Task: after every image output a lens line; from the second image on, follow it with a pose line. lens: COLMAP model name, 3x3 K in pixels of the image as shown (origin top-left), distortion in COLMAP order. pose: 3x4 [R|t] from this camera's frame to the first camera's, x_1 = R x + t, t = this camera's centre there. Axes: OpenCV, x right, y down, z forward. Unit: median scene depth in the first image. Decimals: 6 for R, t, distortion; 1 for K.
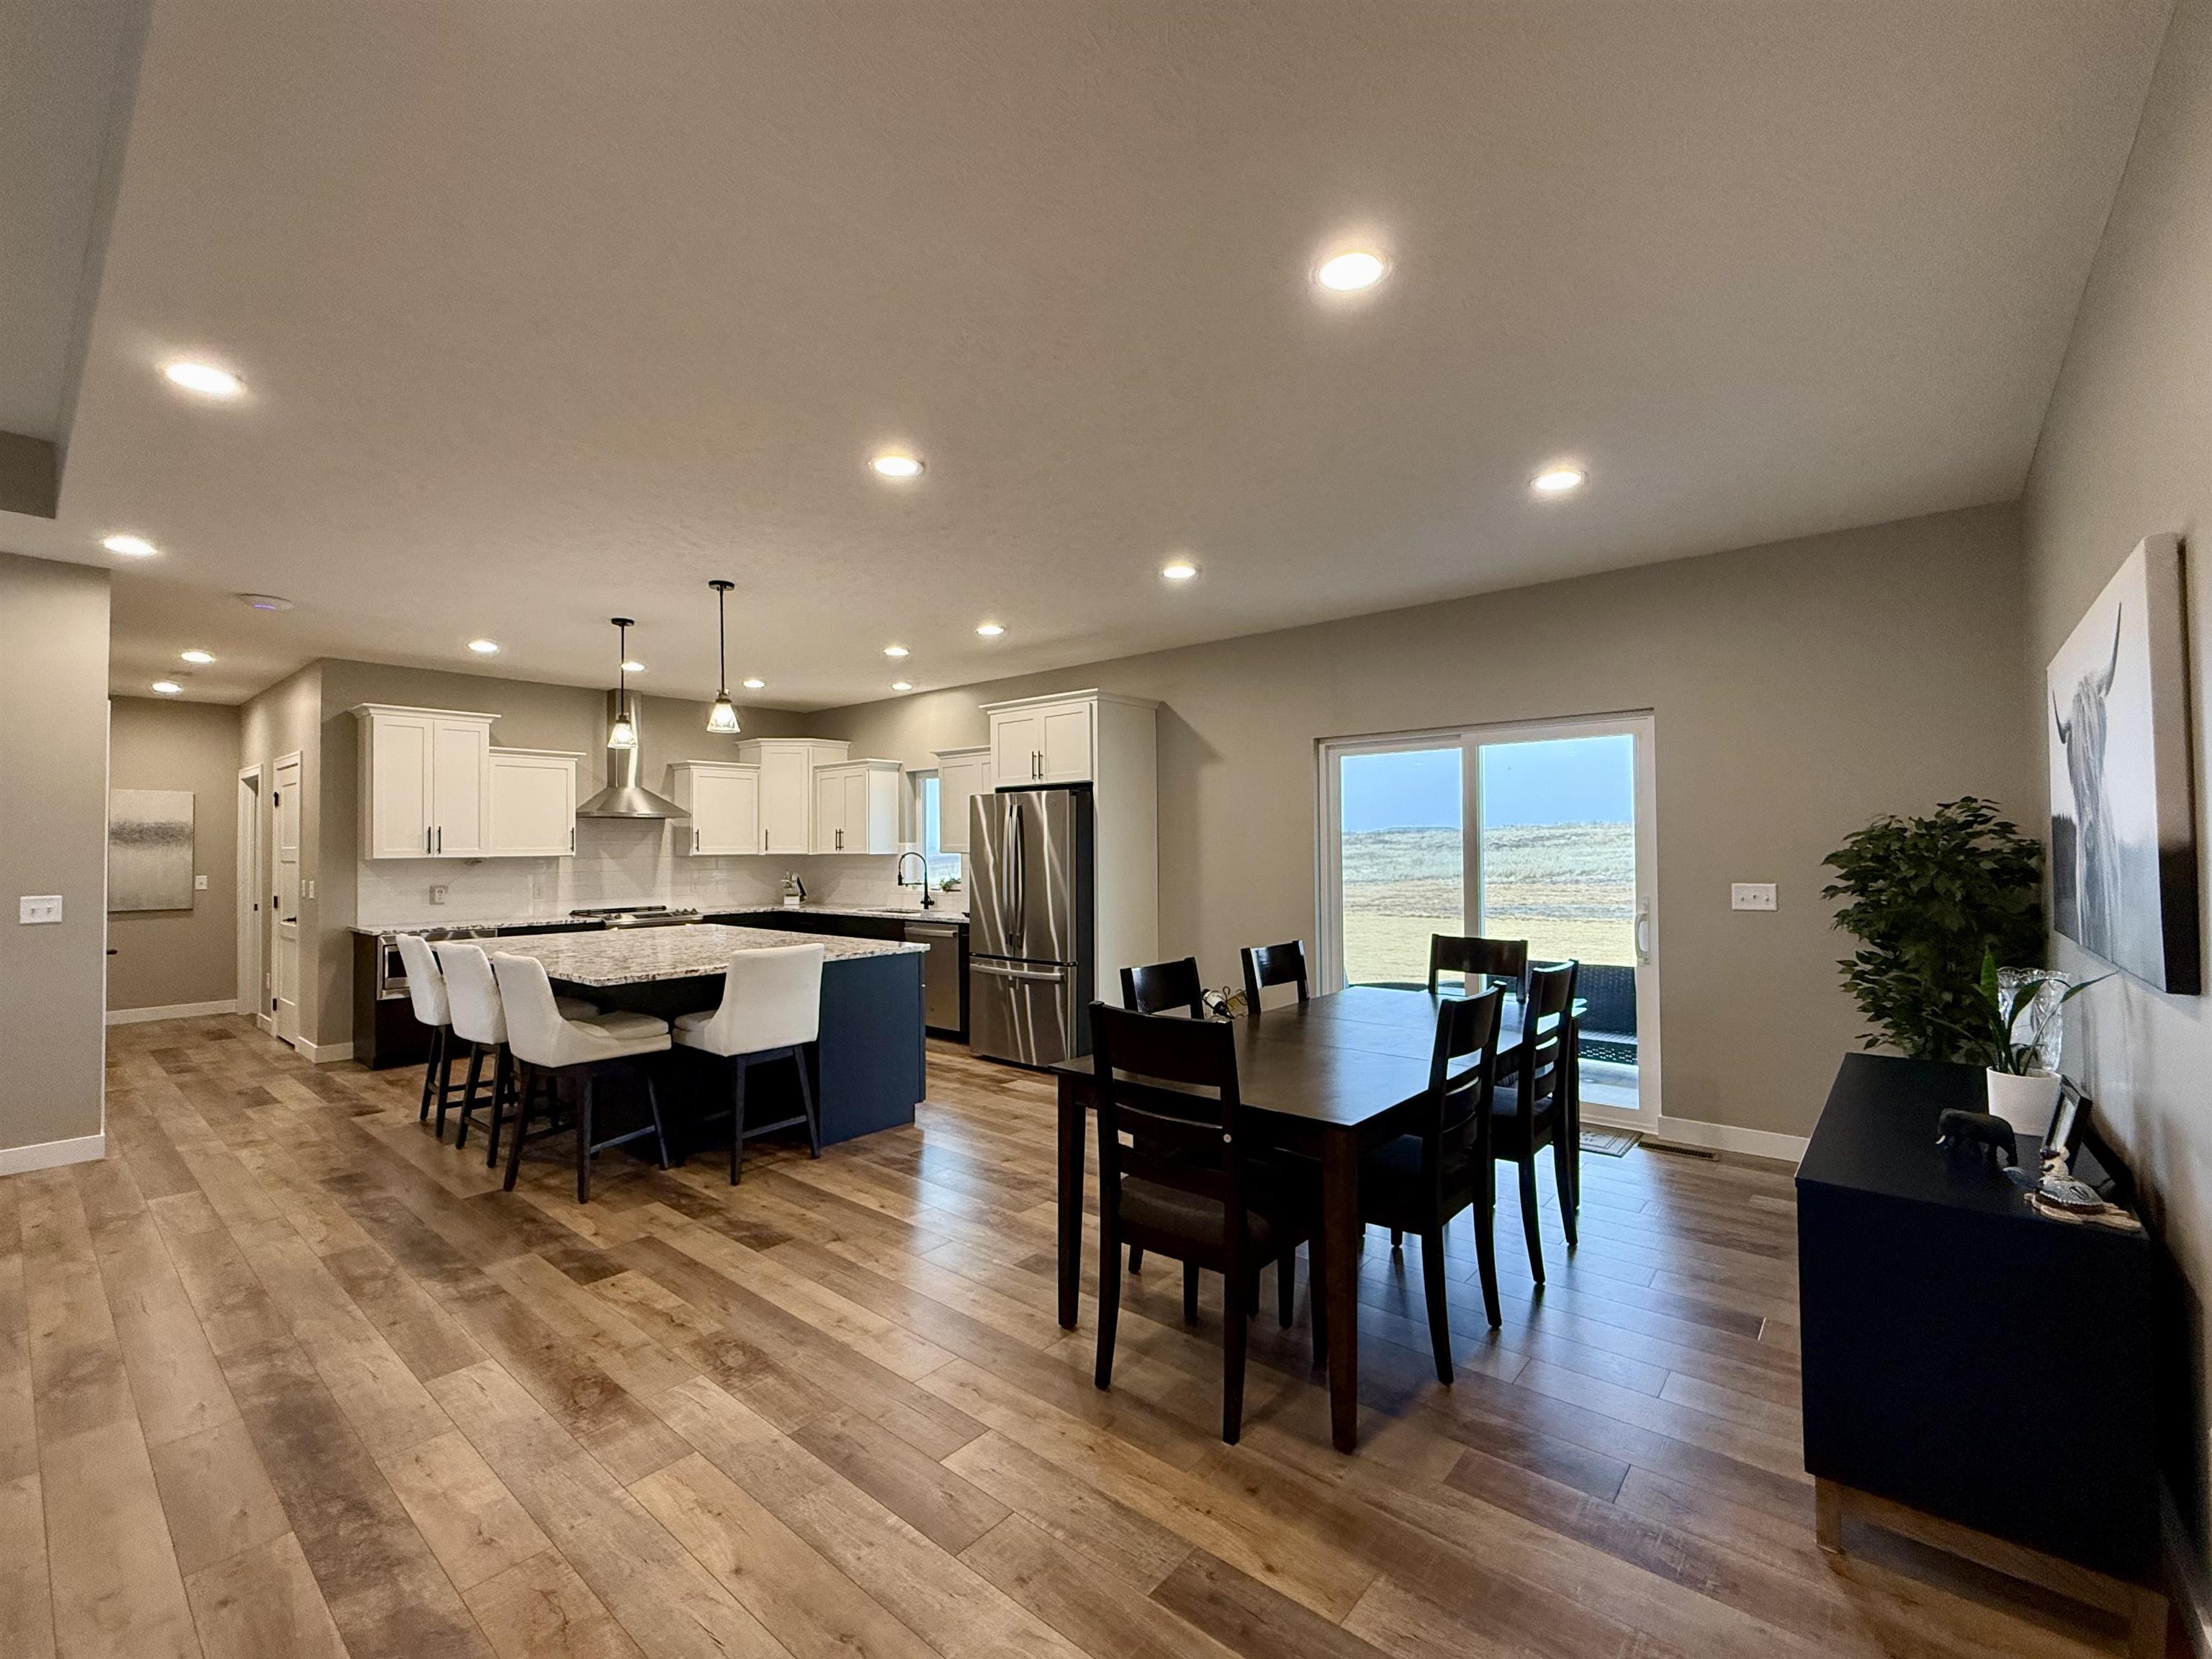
lens RADIAL K [[945.9, 0, 1105.9], [0, 945.9, 832.2], [0, 0, 1]] dist [-0.001656, 0.001095]
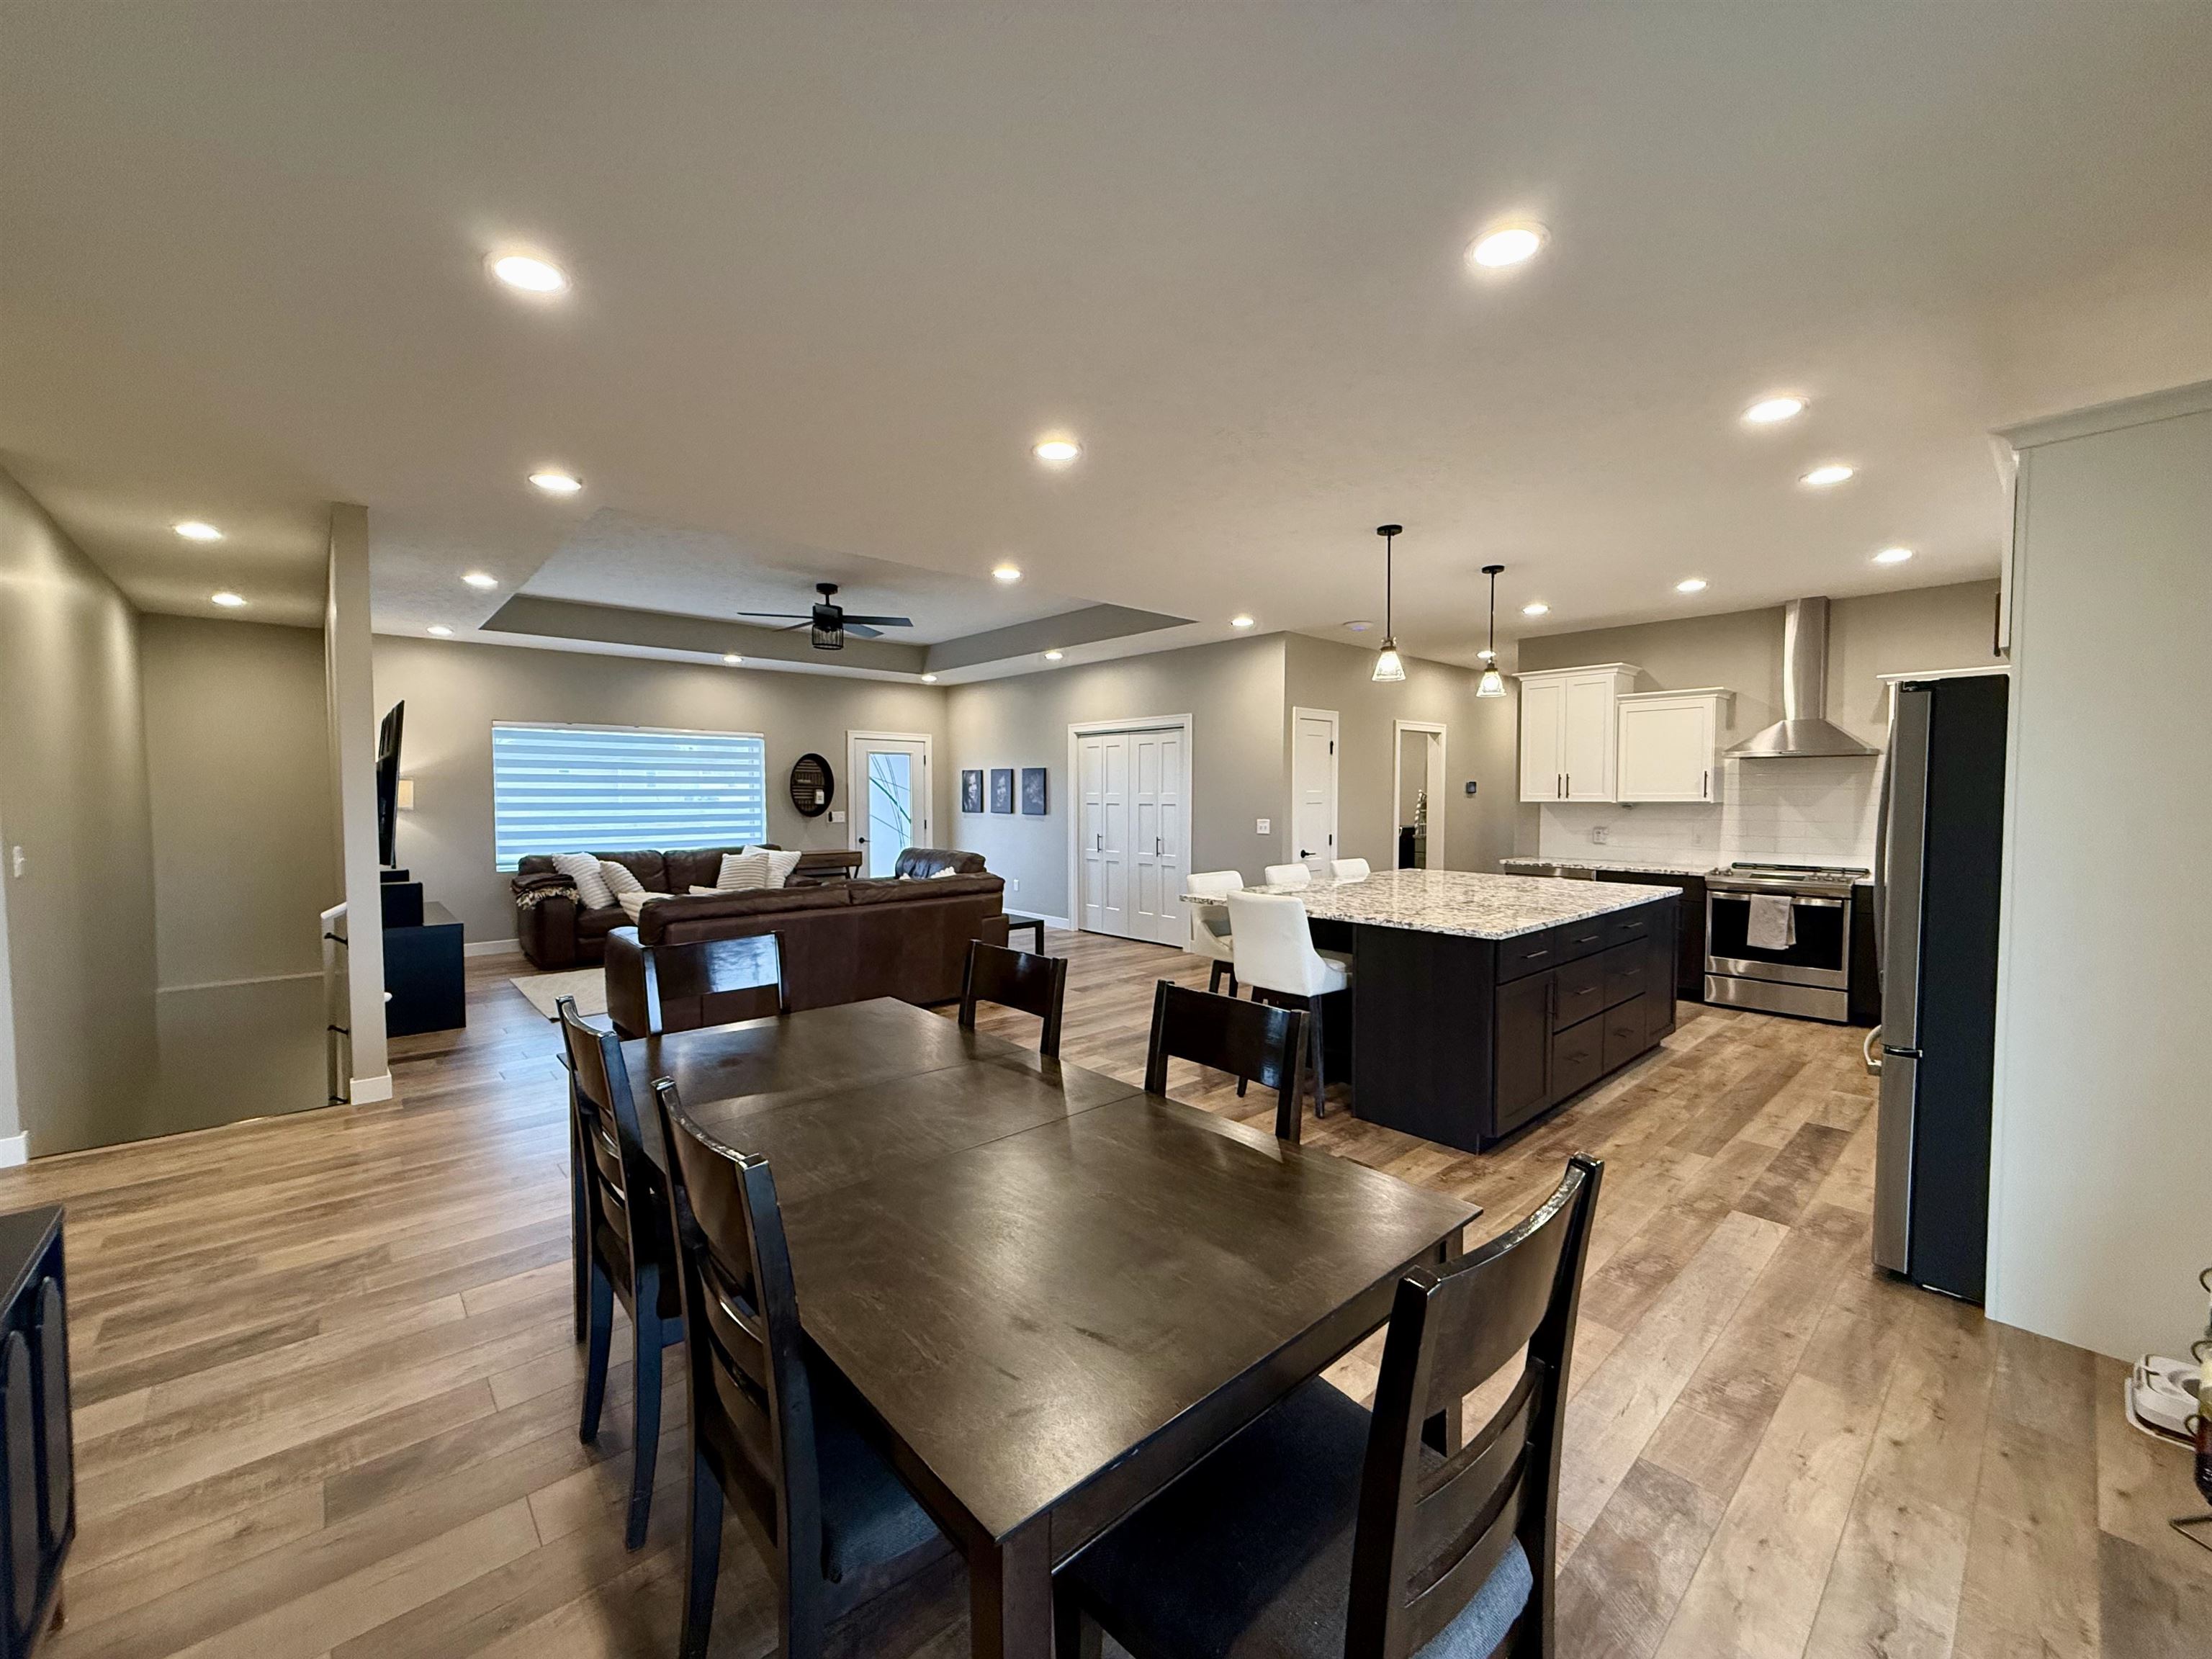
lens RADIAL K [[879.1, 0, 1096.2], [0, 879.1, 832.2], [0, 0, 1]] dist [0.000040, -0.000313]
pose [[-0.139692, 0.052133, -0.988822, 0.504194], [0.019683, 0.998562, 0.049866, 0.000637], [0.989999, -0.012497, -0.140517, 0.753124]]
